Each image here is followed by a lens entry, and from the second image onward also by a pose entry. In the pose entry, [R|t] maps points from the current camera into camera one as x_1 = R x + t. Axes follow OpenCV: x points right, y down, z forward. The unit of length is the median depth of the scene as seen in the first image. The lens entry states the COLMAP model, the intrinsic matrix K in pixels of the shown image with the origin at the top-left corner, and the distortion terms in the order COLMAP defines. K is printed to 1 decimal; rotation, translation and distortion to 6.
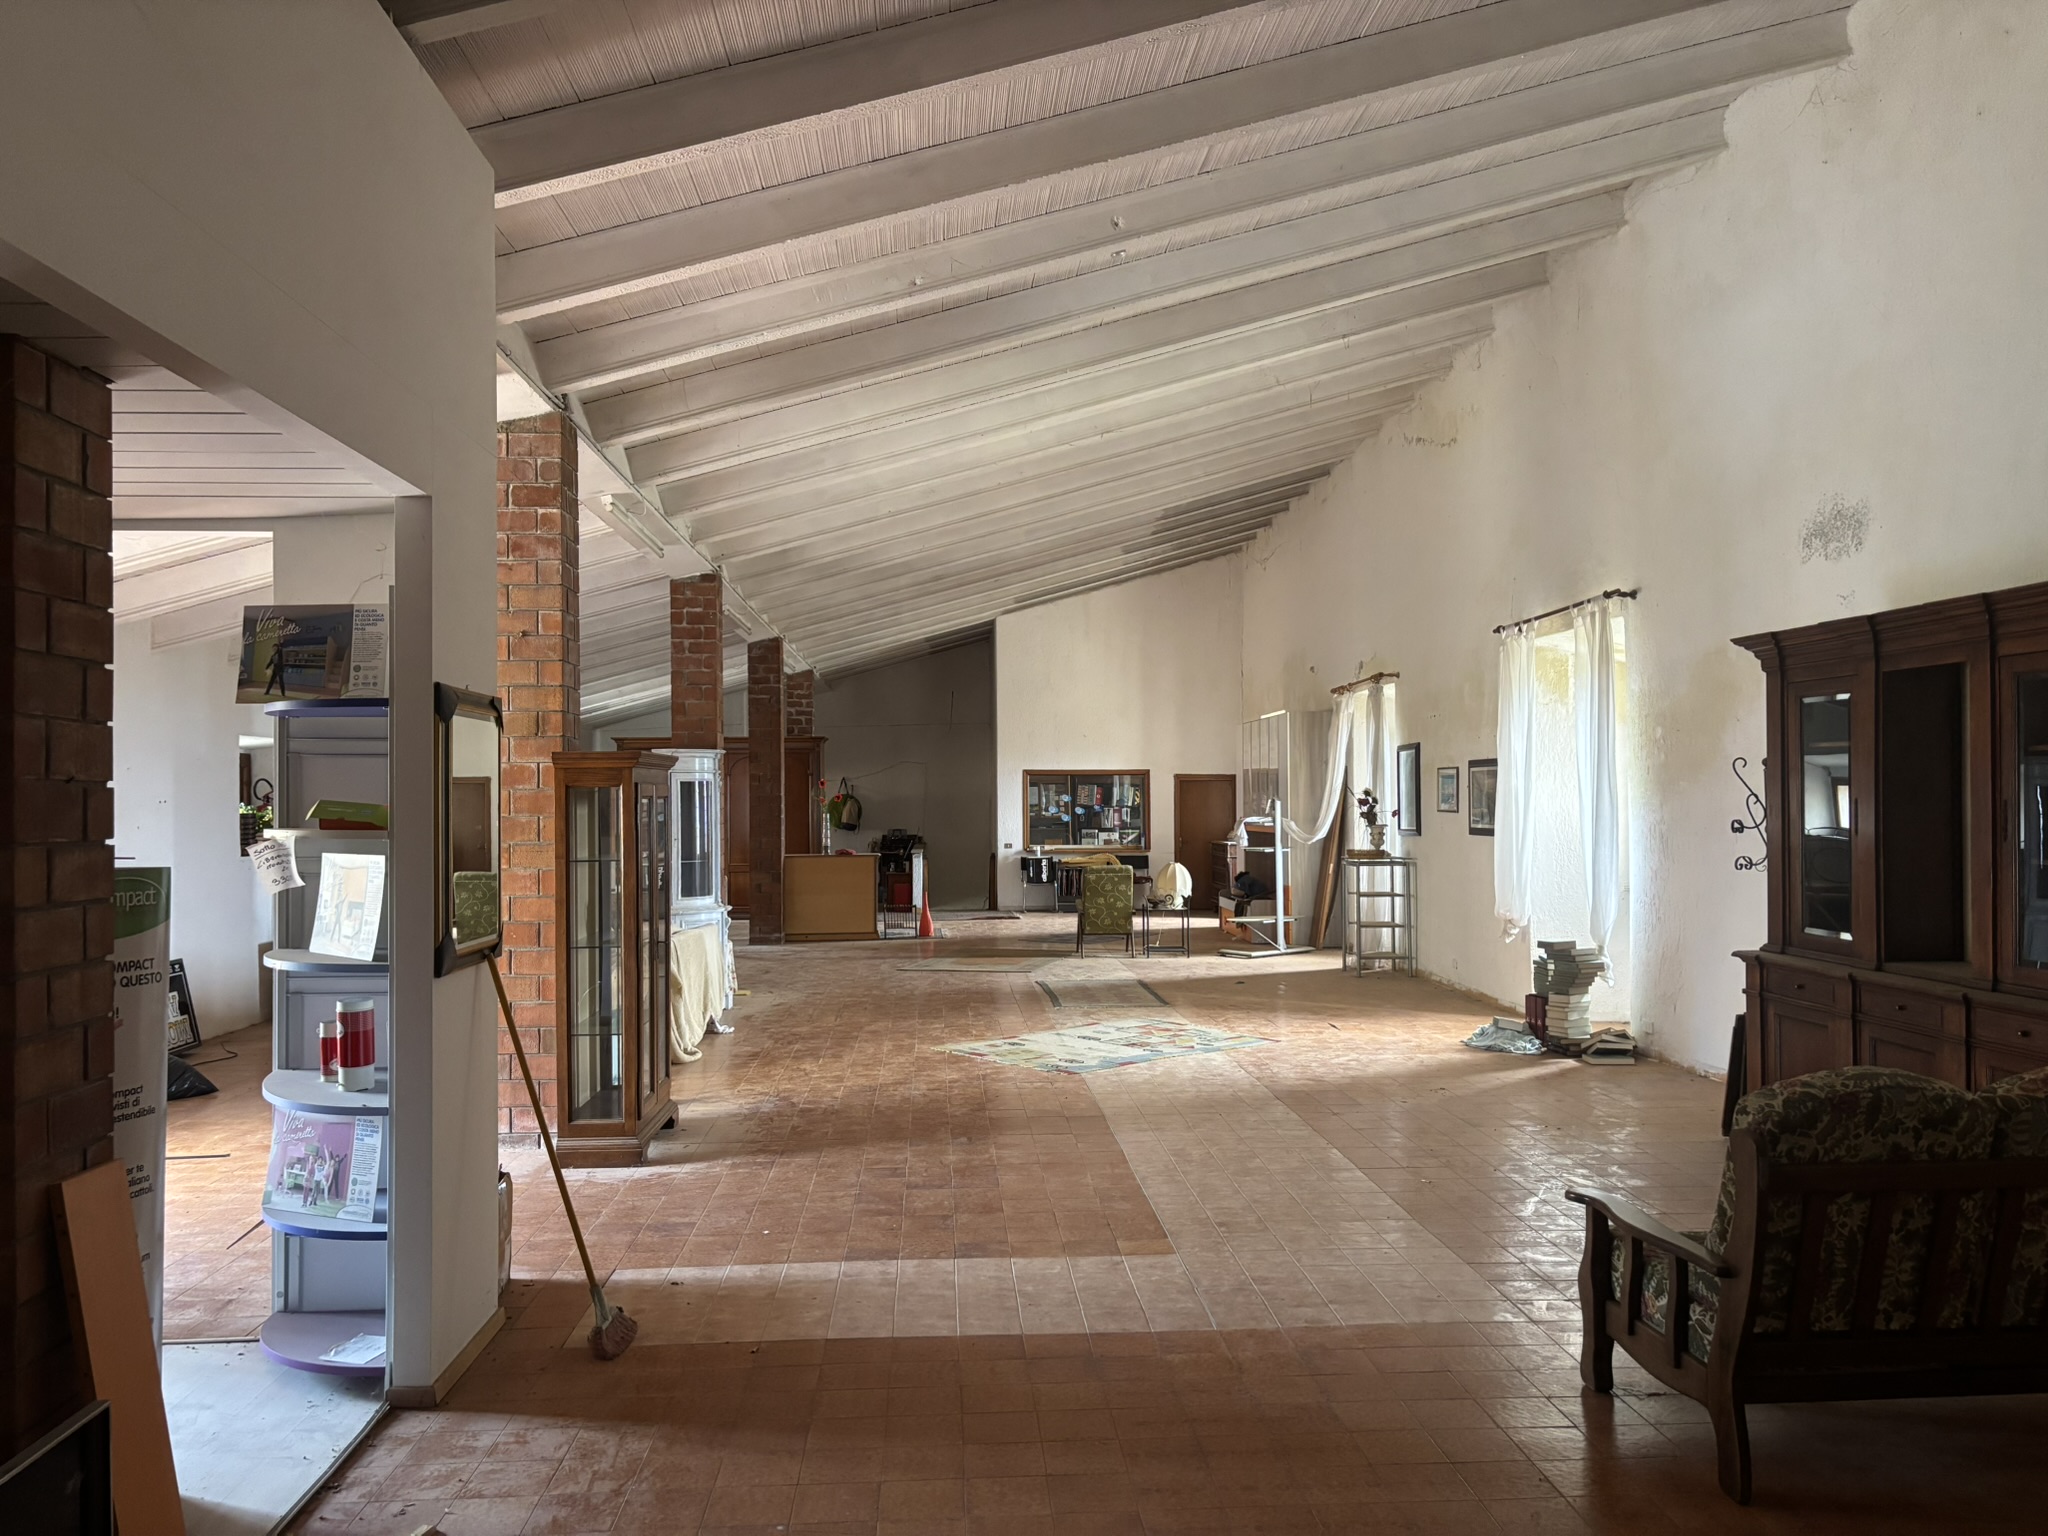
lens RADIAL K [[1563.3, 0, 1031.5], [0, 1563.3, 787.4], [0, 0, 1]] dist [0.071885, -0.069101]
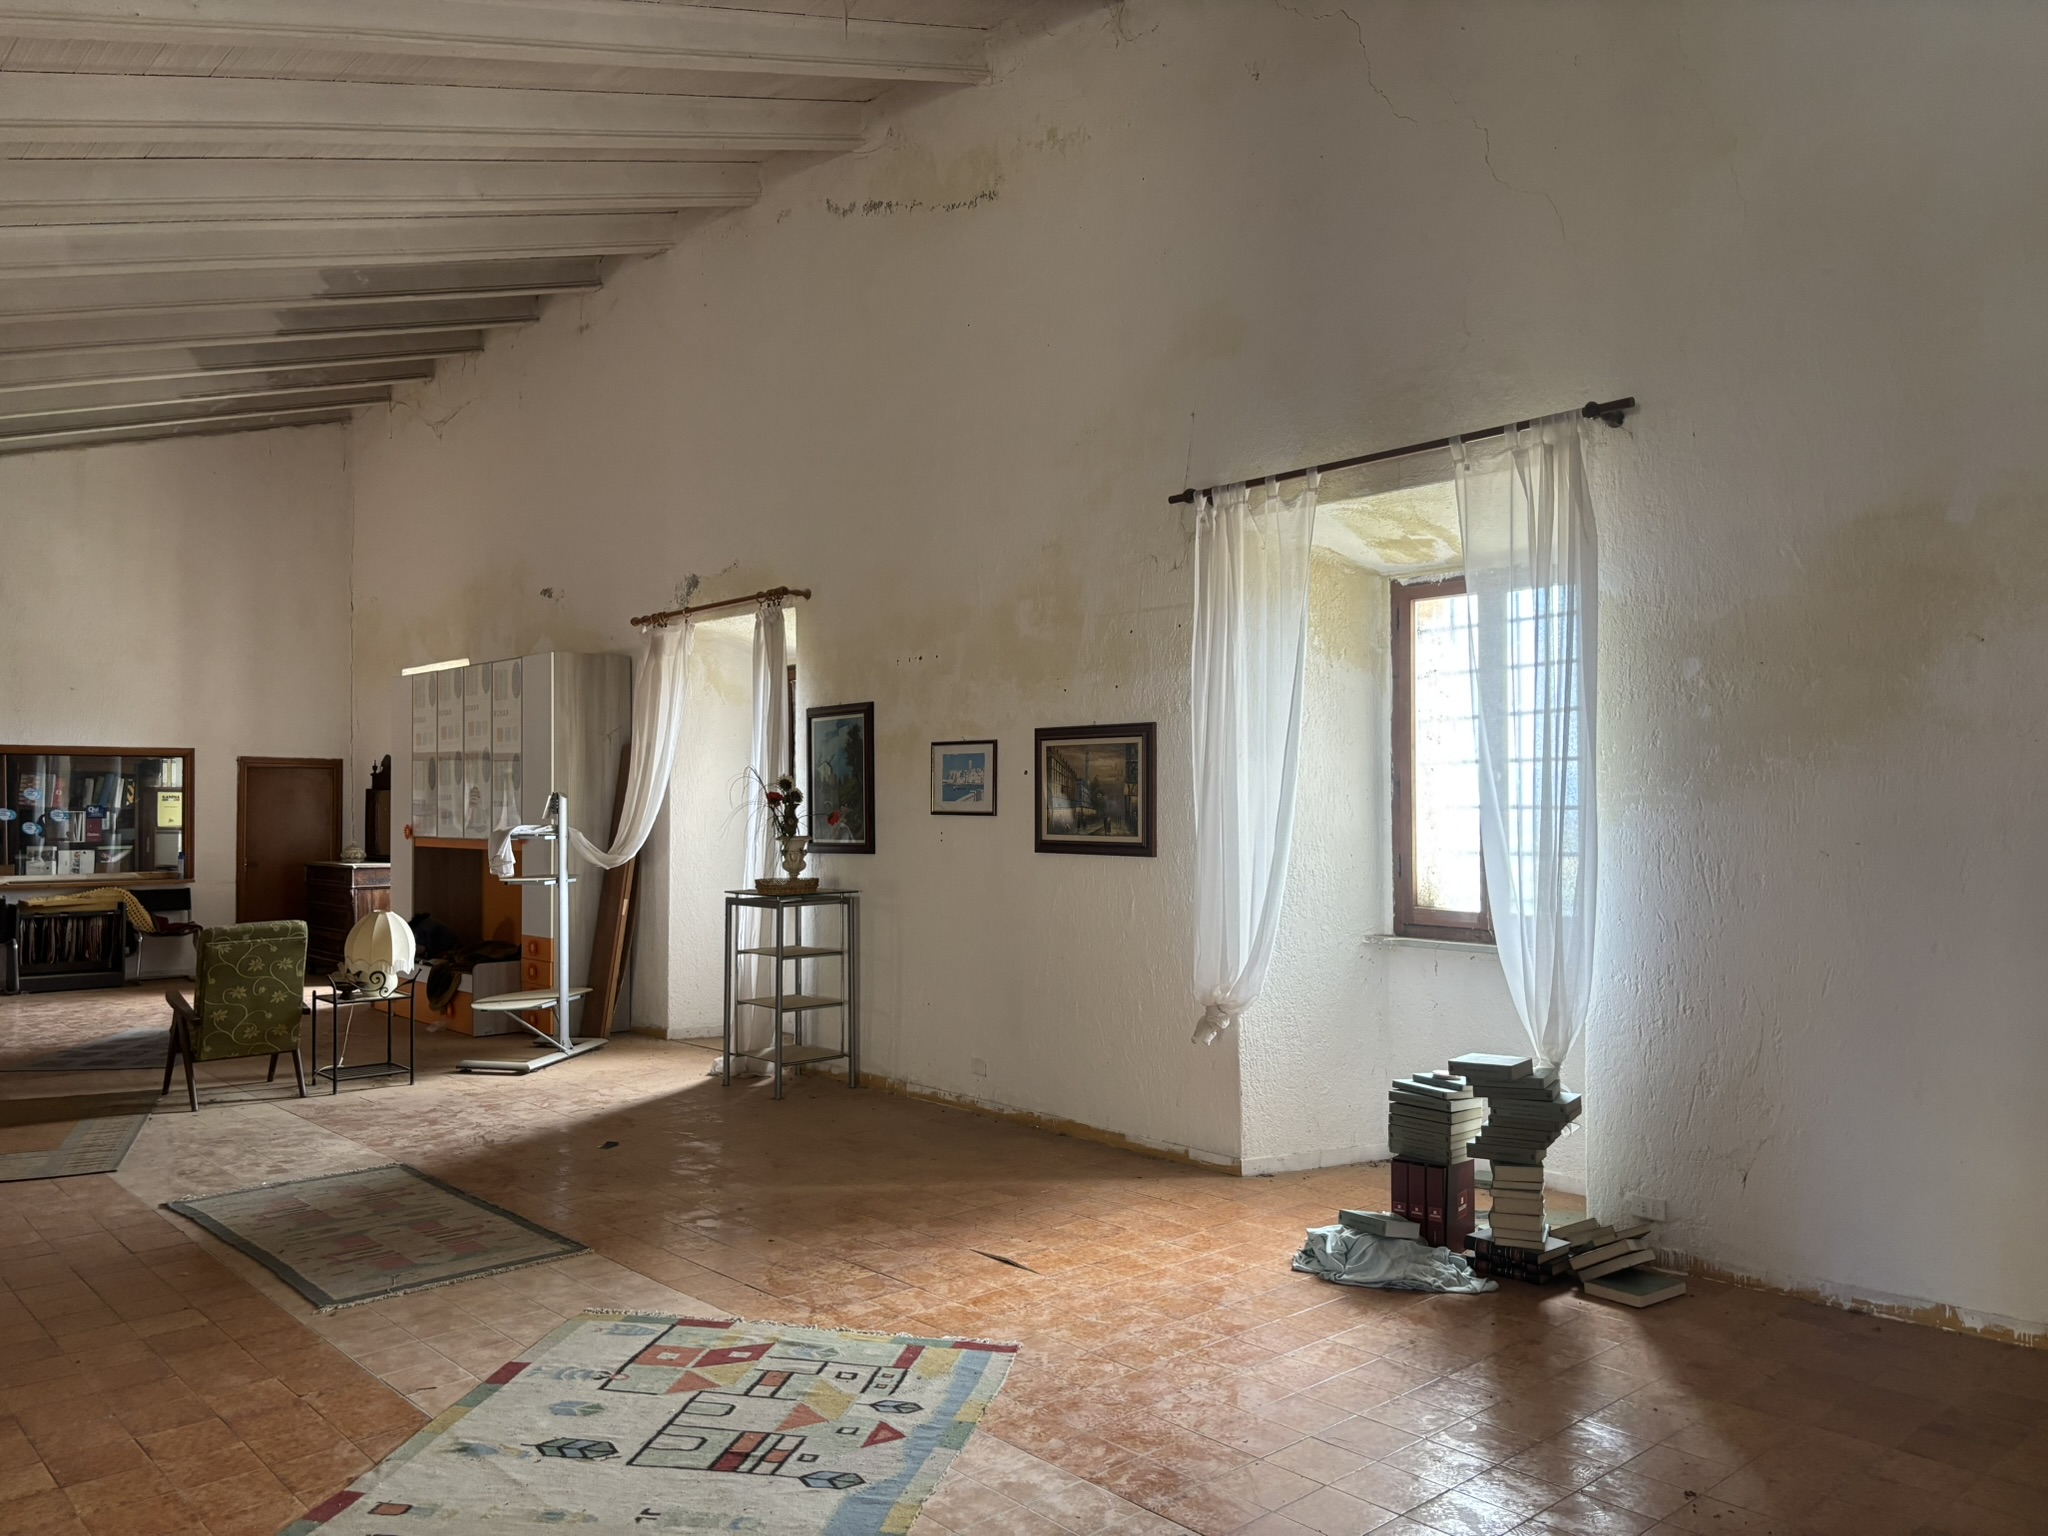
lens RADIAL K [[1563.3, 0, 1030.5], [0, 1563.3, 777.2], [0, 0, 1]] dist [0.071885, -0.069101]
pose [[0.786898, 0.012212, 0.616963, -0.110865], [-0.006797, 0.999915, -0.011123, 0.009637], [-0.617046, 0.004560, 0.786914, 0.664963]]
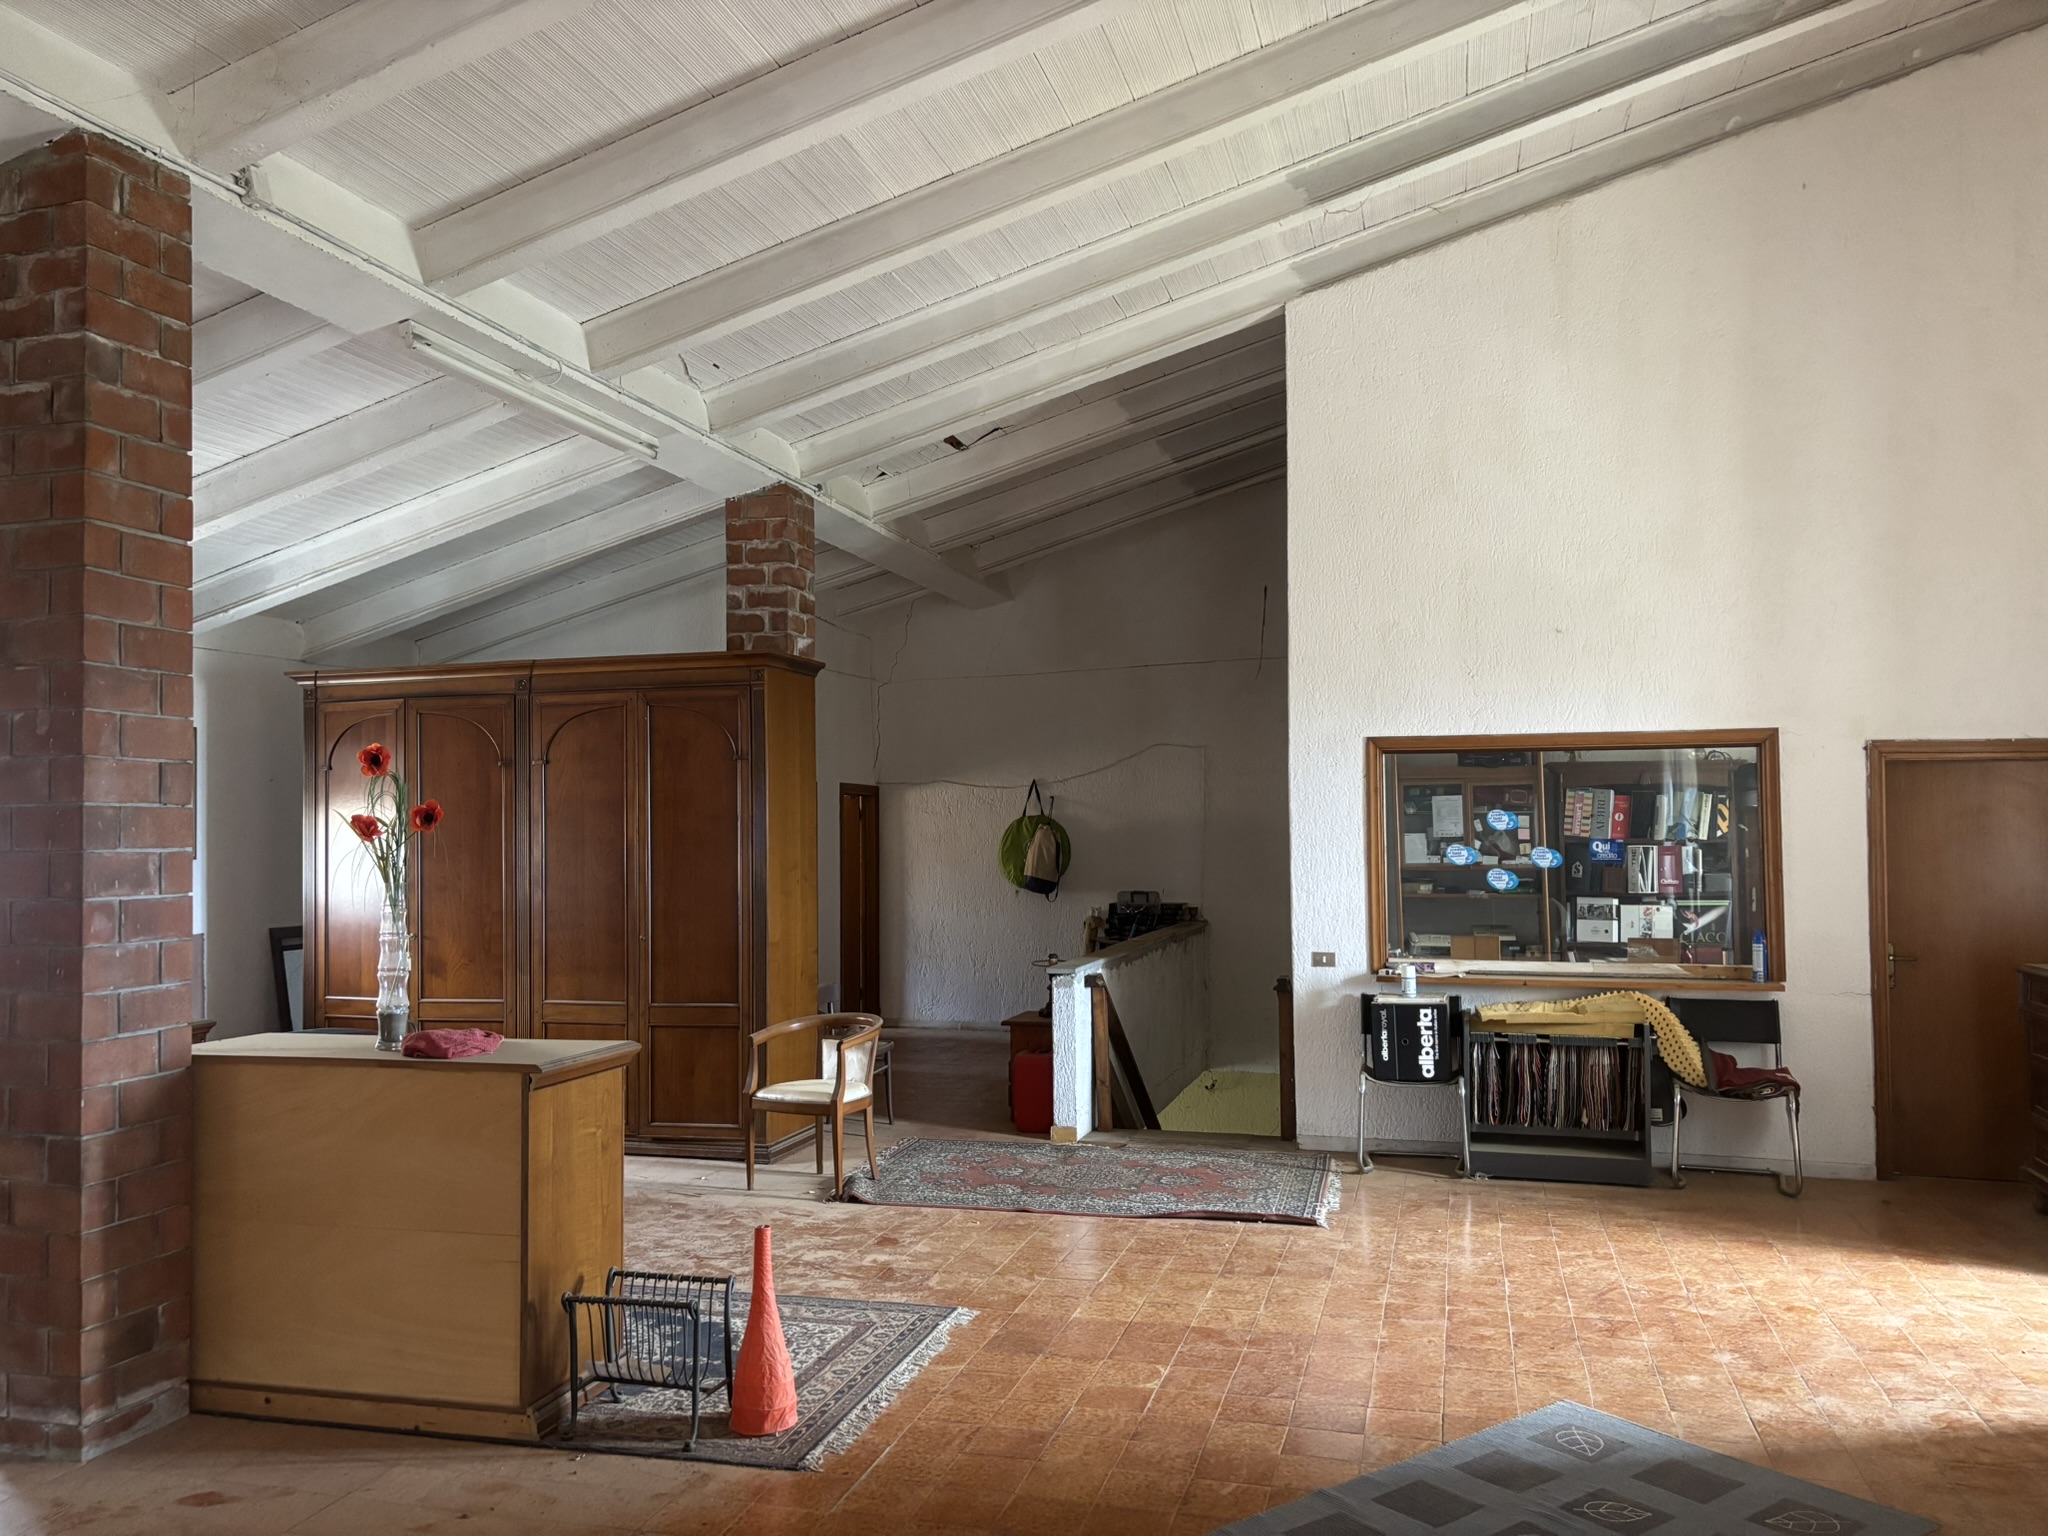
lens RADIAL K [[1563.3, 0, 1010.5], [0, 1563.3, 783.0], [0, 0, 1]] dist [0.071885, -0.069101]
pose [[0.942147, -0.012782, -0.334955, 0.079409], [0.005695, 0.999739, -0.022132, 0.012317], [0.335150, 0.018944, 0.941974, 1.410566]]
